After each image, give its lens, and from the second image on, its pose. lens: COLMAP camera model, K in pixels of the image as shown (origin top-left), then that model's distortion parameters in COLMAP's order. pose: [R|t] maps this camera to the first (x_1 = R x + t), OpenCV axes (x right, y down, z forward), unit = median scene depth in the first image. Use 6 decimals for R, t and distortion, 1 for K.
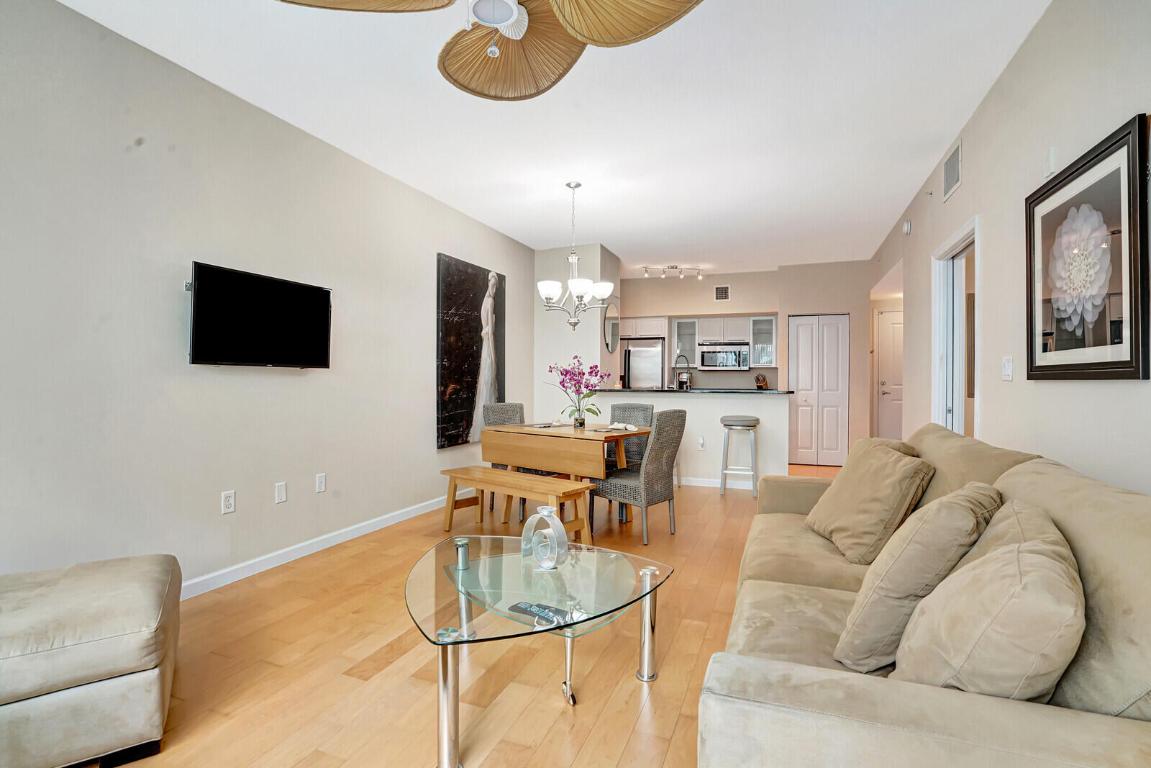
lens RADIAL K [[544.4, 0, 568.8], [0, 544.4, 385.6], [0, 0, 1]] dist [-0.063007, 0.025704]
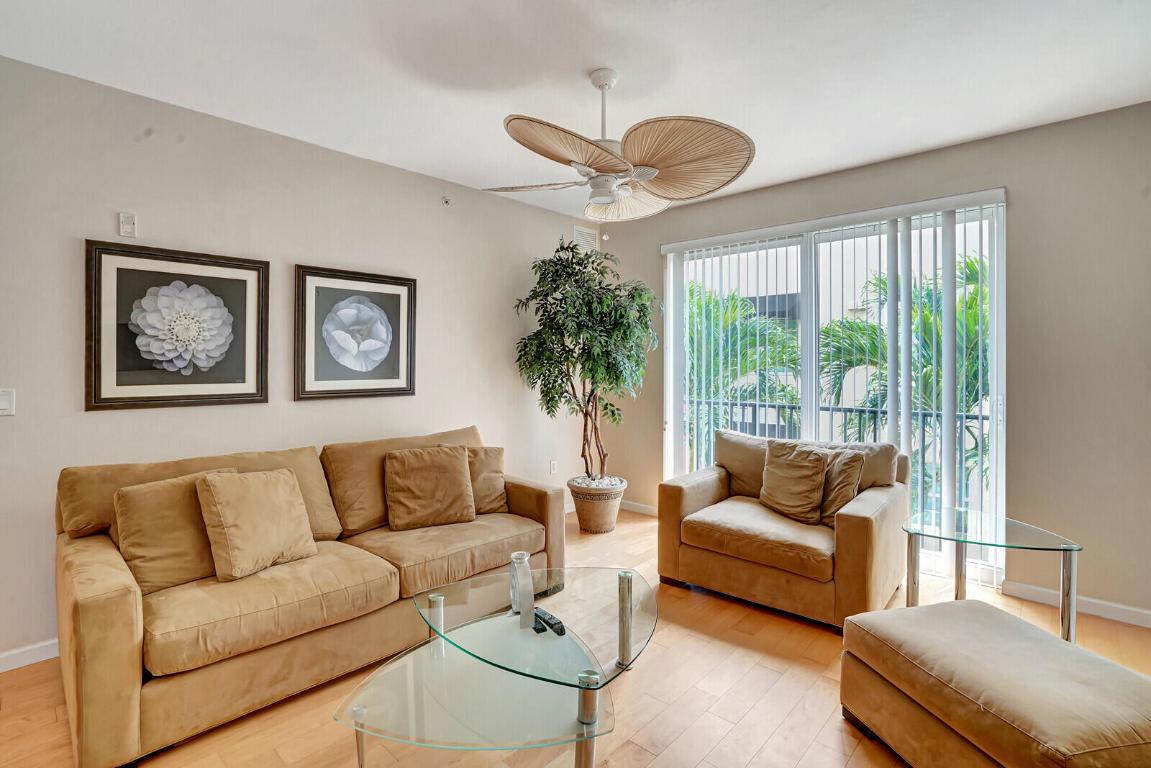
lens RADIAL K [[544.4, 0, 568.8], [0, 544.4, 385.6], [0, 0, 1]] dist [-0.063007, 0.025704]
pose [[-0.927724, -0.016708, 0.372893, -0.181453], [0.001091, 0.998872, 0.047472, -0.047294], [-0.373265, 0.044448, -0.926659, 0.687021]]
